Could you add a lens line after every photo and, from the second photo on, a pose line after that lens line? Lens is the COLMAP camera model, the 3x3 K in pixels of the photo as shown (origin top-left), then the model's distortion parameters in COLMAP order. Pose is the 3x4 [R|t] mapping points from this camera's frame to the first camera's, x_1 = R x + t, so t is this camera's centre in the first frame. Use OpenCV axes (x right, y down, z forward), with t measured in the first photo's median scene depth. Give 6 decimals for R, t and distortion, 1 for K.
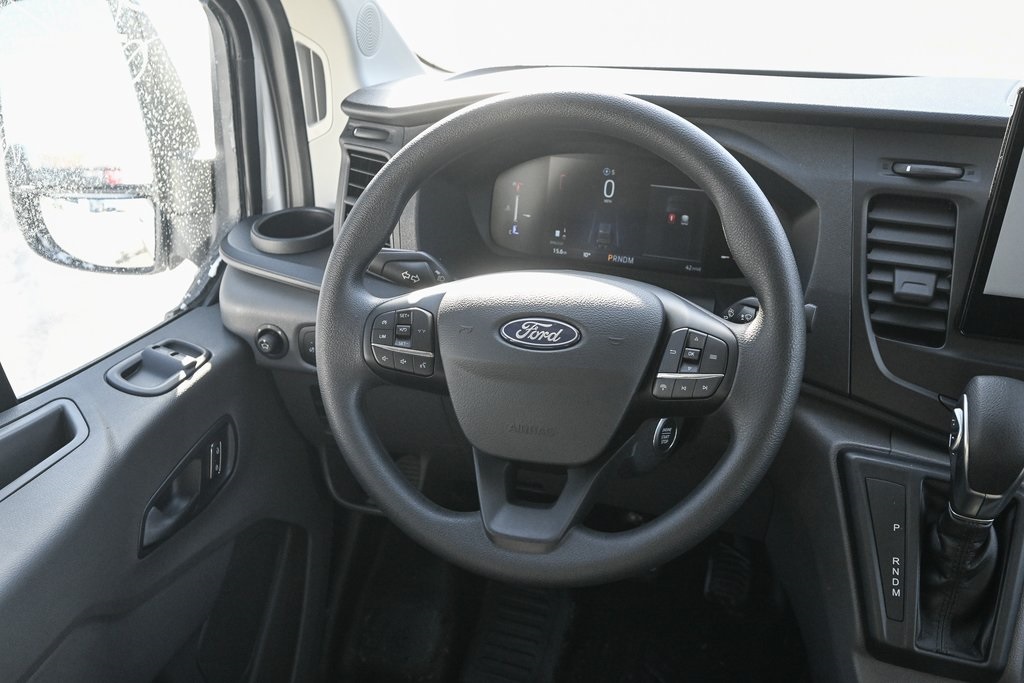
lens RADIAL K [[888.3, 0, 509.4], [0, 888.3, 346.8], [0, 0, 1]] dist [0.001406, -0.007124]
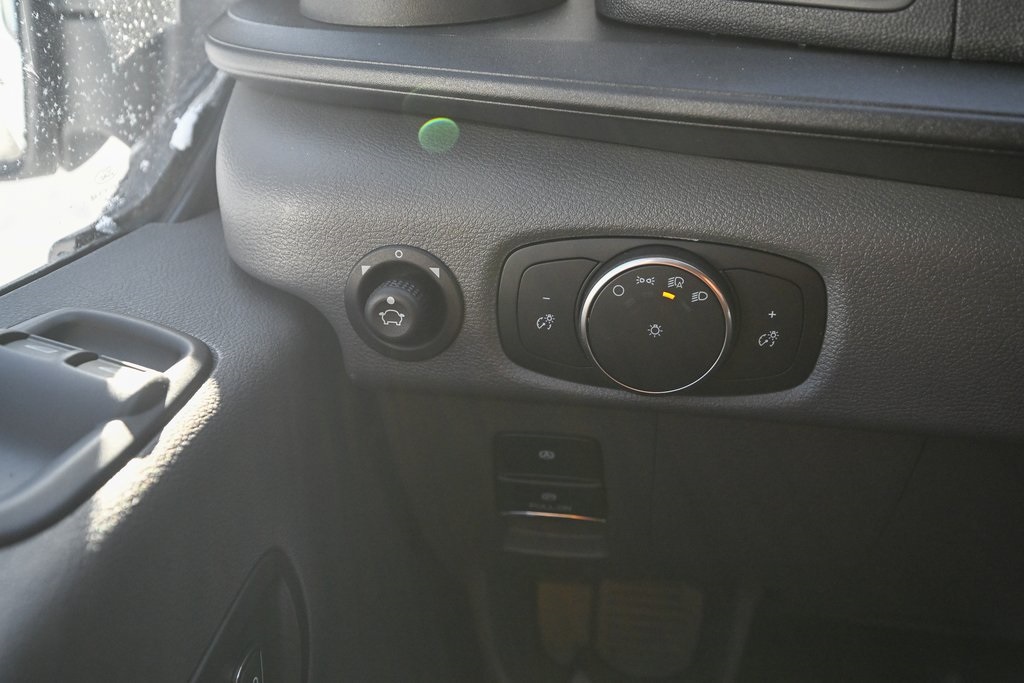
lens RADIAL K [[888.3, 0, 514.3], [0, 888.3, 348.4], [0, 0, 1]] dist [0.001406, -0.007124]
pose [[0.995229, -0.054907, 0.080648, -0.279005], [0.055550, 0.998439, -0.005753, 0.014682], [-0.080206, 0.010206, 0.996726, 0.751624]]
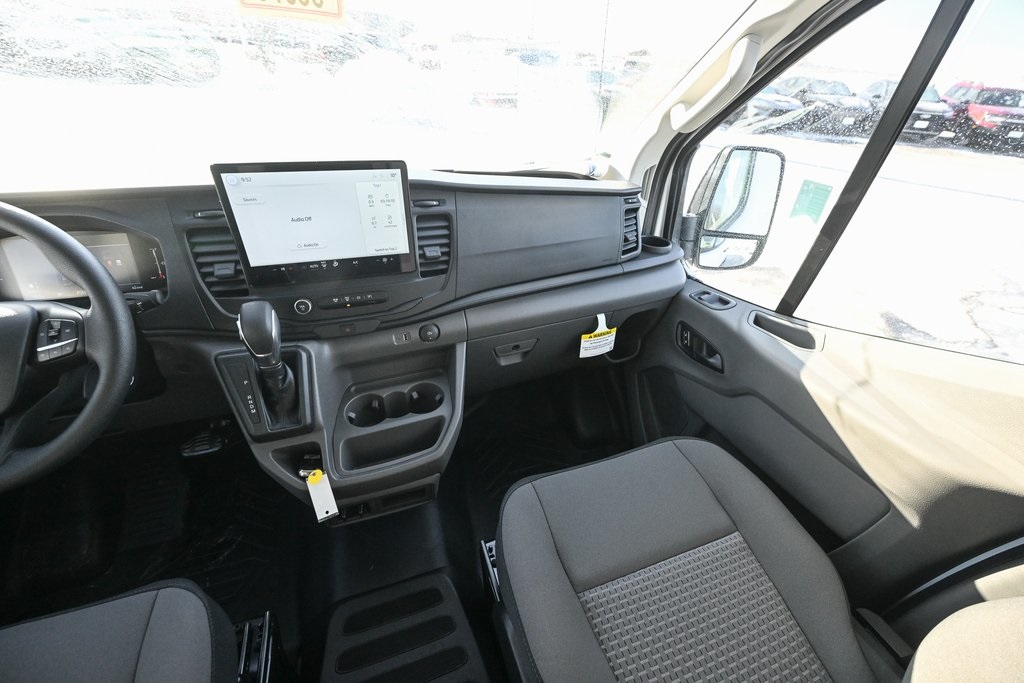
lens RADIAL K [[404.8, 0, 509.4], [0, 404.8, 342.0], [0, 0, 1]] dist [0.002064, 0.000195]
pose [[0.788692, -0.302160, 0.535411, 0.343432], [0.268446, 0.952735, 0.142240, 0.110012], [-0.553084, 0.031545, 0.832528, -0.124962]]
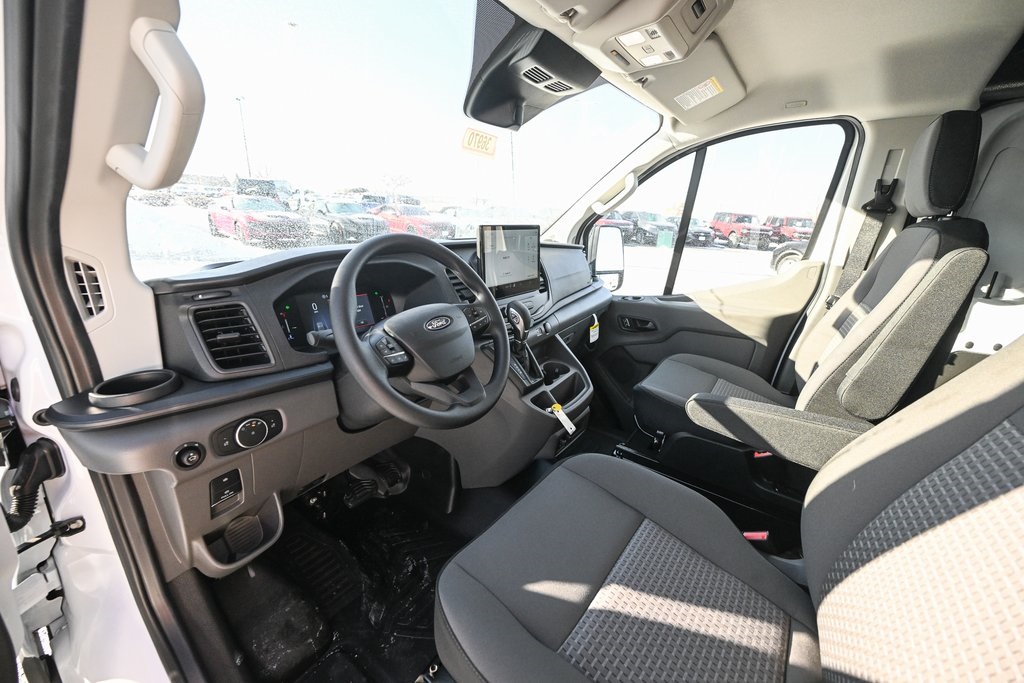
lens RADIAL K [[393.5, 0, 504.7], [0, 393.5, 343.7], [0, 0, 1]] dist [-0.002142, -0.000062]
pose [[0.304736, -0.266768, 0.914314, -0.674217], [0.465218, 0.879356, 0.101514, 0.006493], [-0.831088, 0.394421, 0.392077, 0.337919]]
